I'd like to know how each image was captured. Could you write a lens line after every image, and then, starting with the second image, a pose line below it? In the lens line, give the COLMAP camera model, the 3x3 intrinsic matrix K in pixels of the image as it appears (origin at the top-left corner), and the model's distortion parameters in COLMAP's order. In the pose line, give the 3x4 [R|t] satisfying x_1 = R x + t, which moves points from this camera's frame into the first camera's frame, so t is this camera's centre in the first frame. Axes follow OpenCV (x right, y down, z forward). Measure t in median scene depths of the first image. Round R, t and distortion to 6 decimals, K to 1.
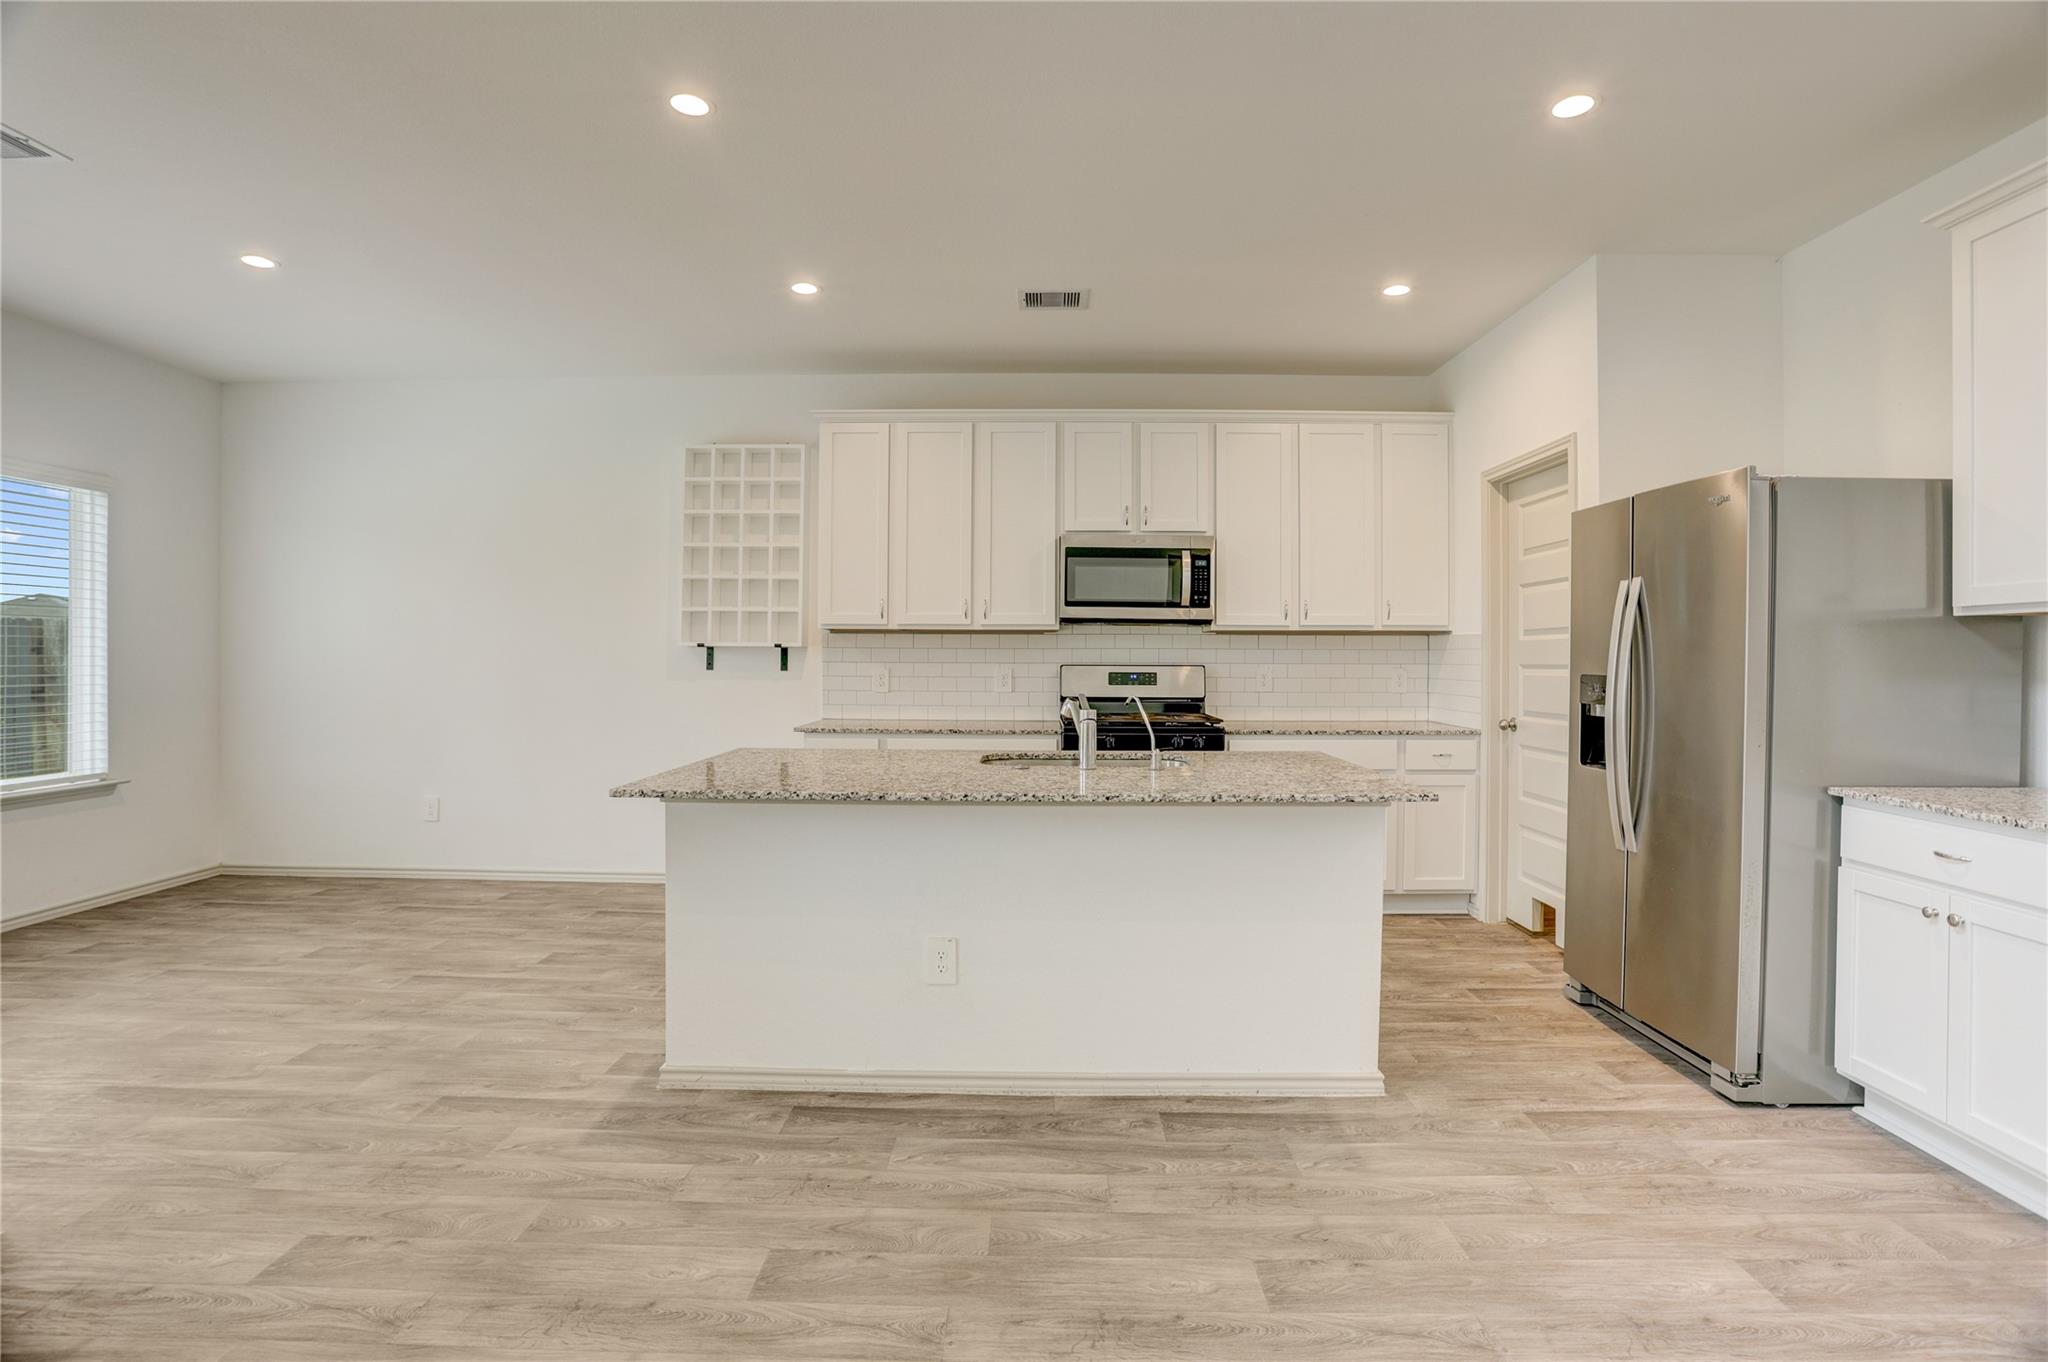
lens RADIAL K [[996.3, 0, 1024.0], [0, 996.3, 681.0], [0, 0, 1]] dist [-0.073283, 0.031896]
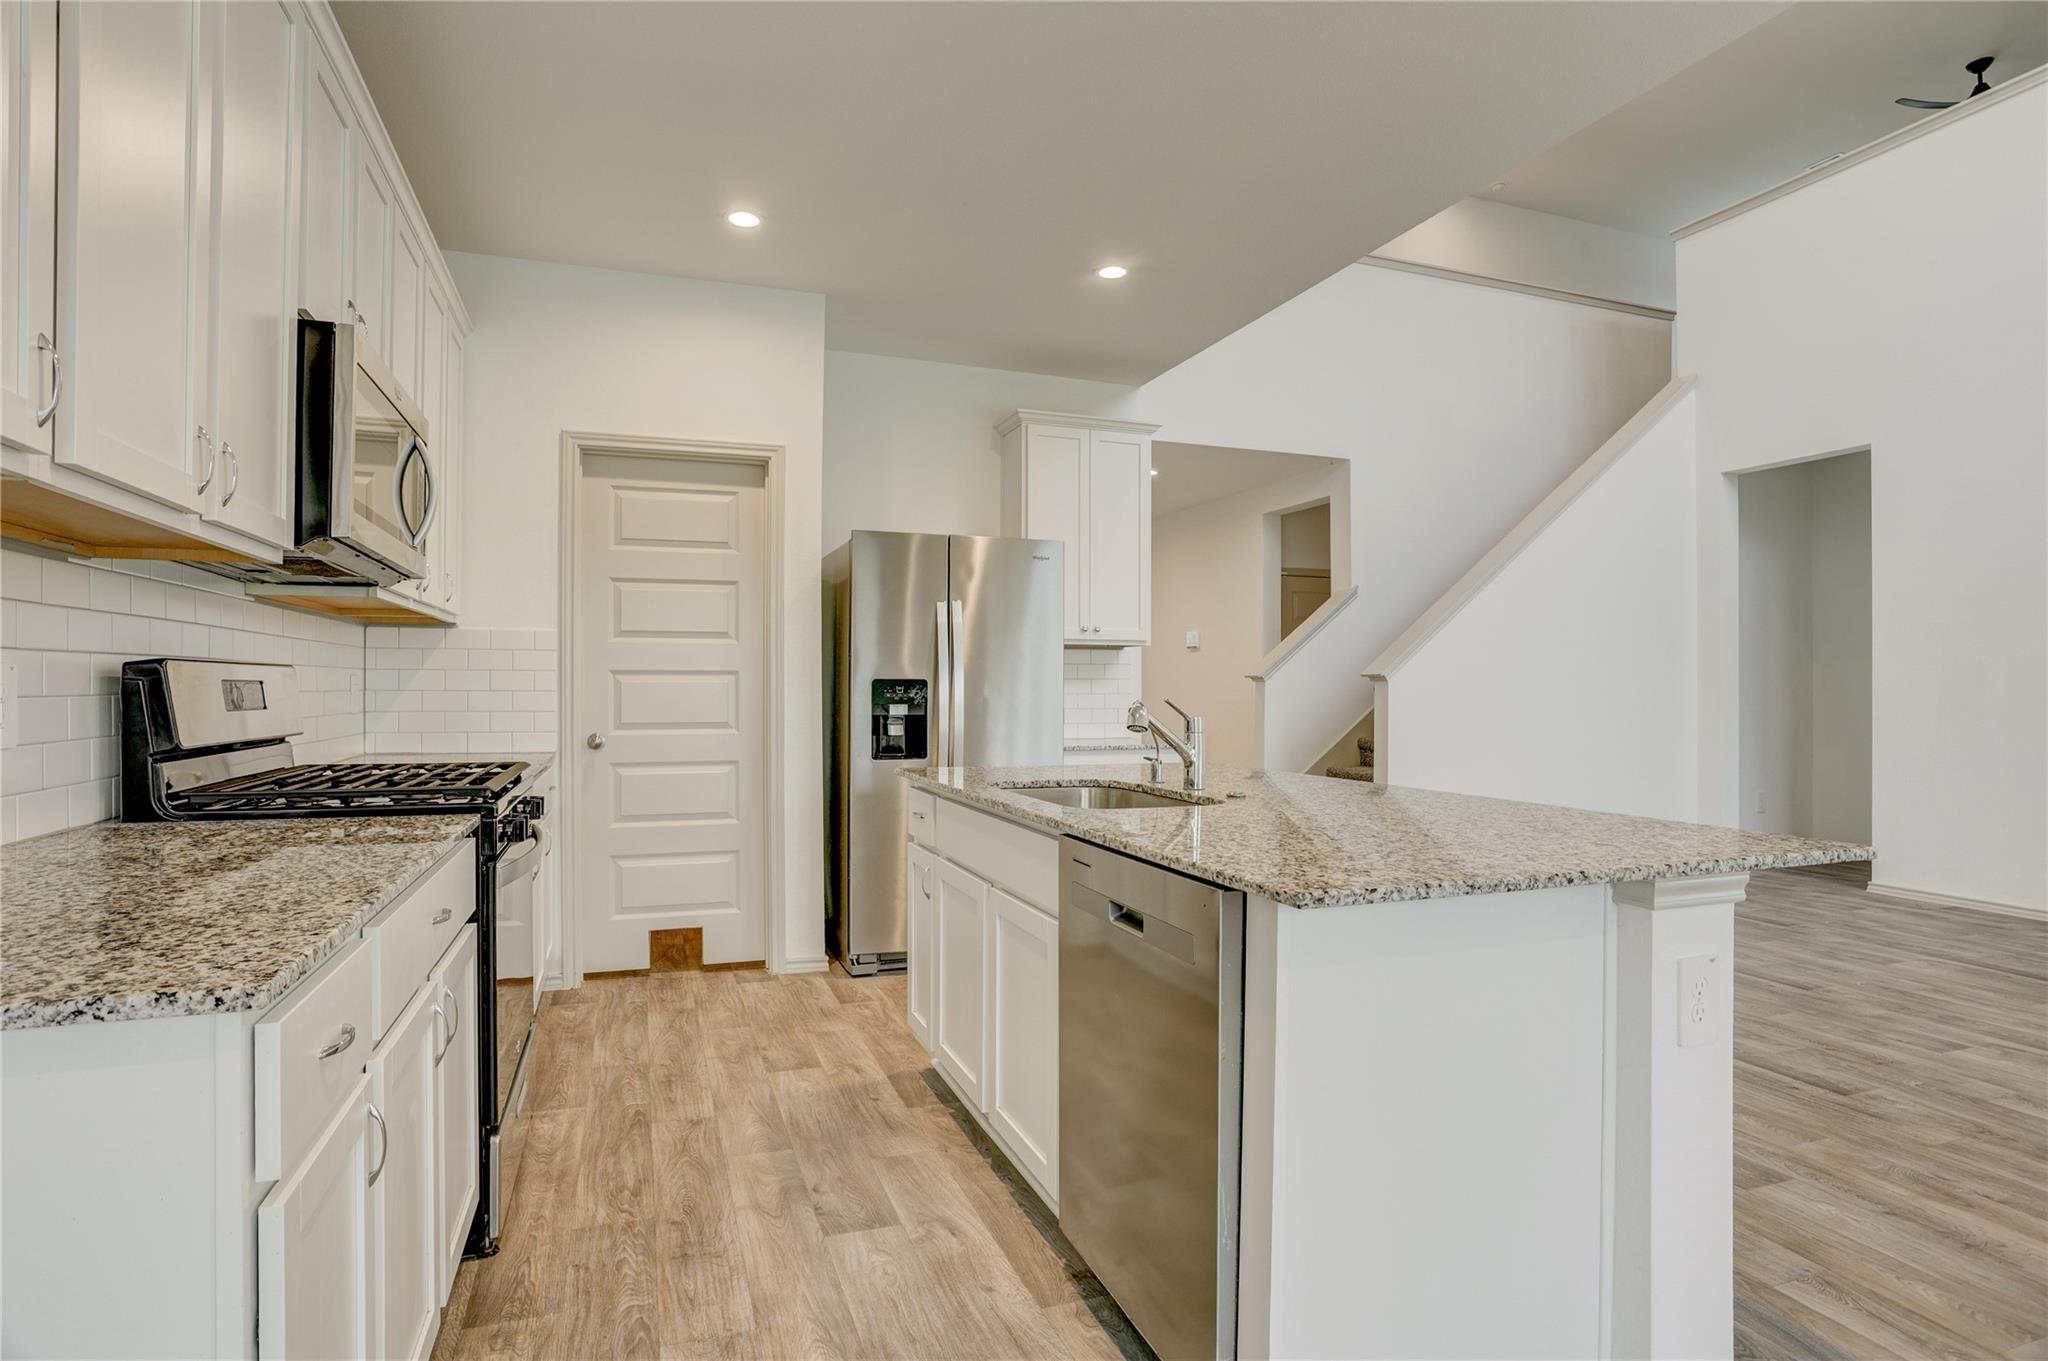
lens RADIAL K [[1044.1, 0, 1024.0], [0, 1044.1, 680.5], [0, 0, 1]] dist [-0.067859, 0.029217]
pose [[-0.361203, 0.002414, 0.932484, -0.553206], [0.018723, 0.999814, 0.004664, -0.006241], [-0.932299, 0.019143, -0.361181, 1.162767]]
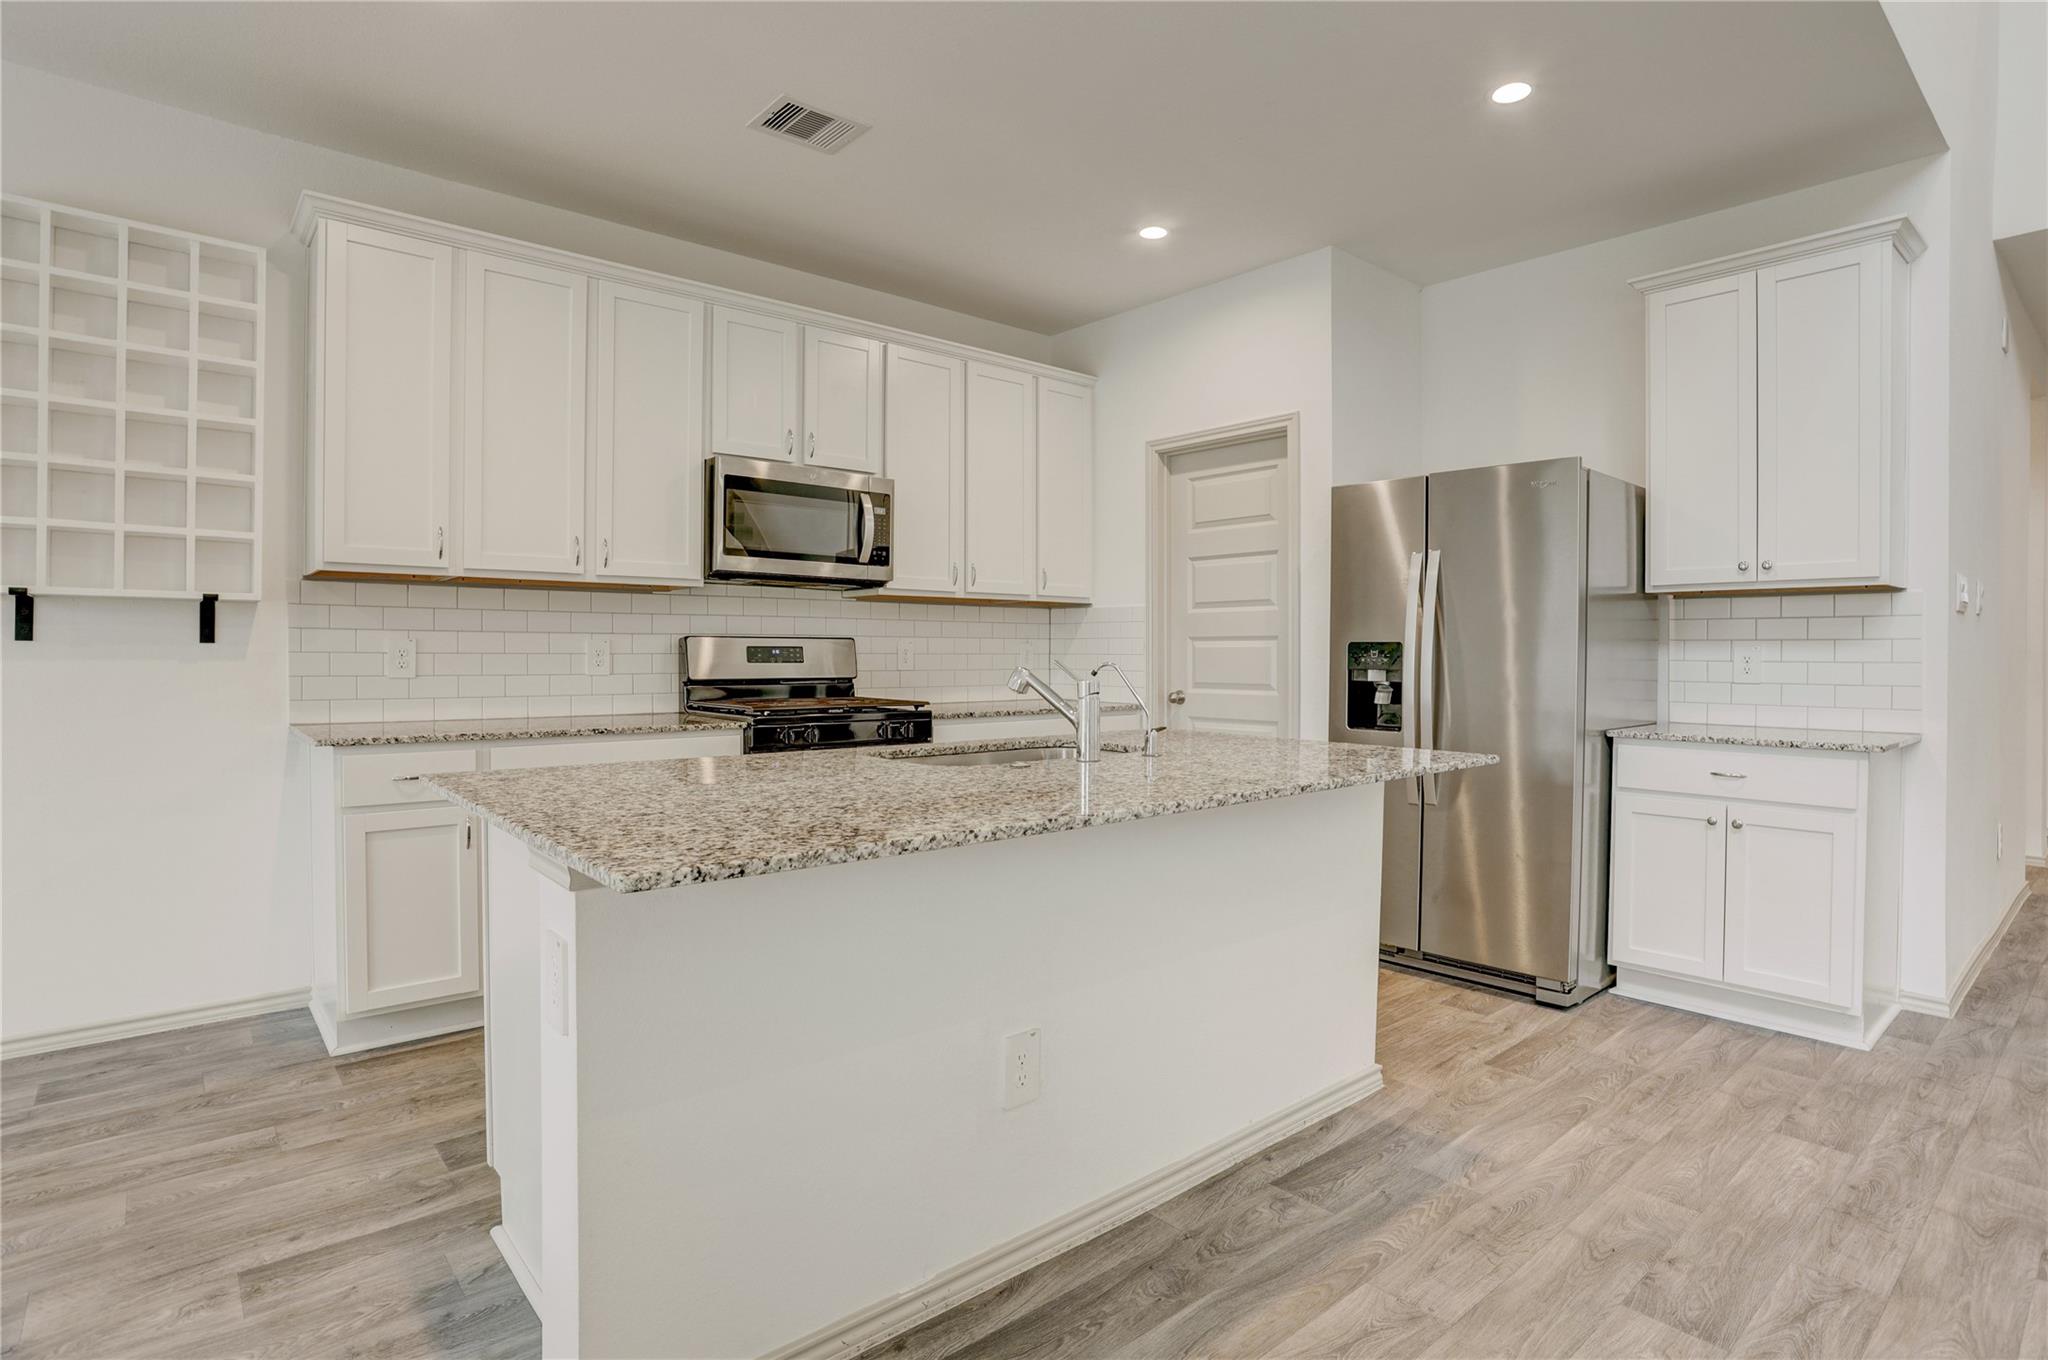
lens RADIAL K [[1044.1, 0, 1024.0], [0, 1044.1, 680.0], [0, 0, 1]] dist [-0.067859, 0.029217]
pose [[0.744859, -0.017939, 0.666981, -0.395366], [0.014198, 0.999838, 0.011035, 0.015562], [-0.667071, 0.001250, 0.744993, 0.368679]]
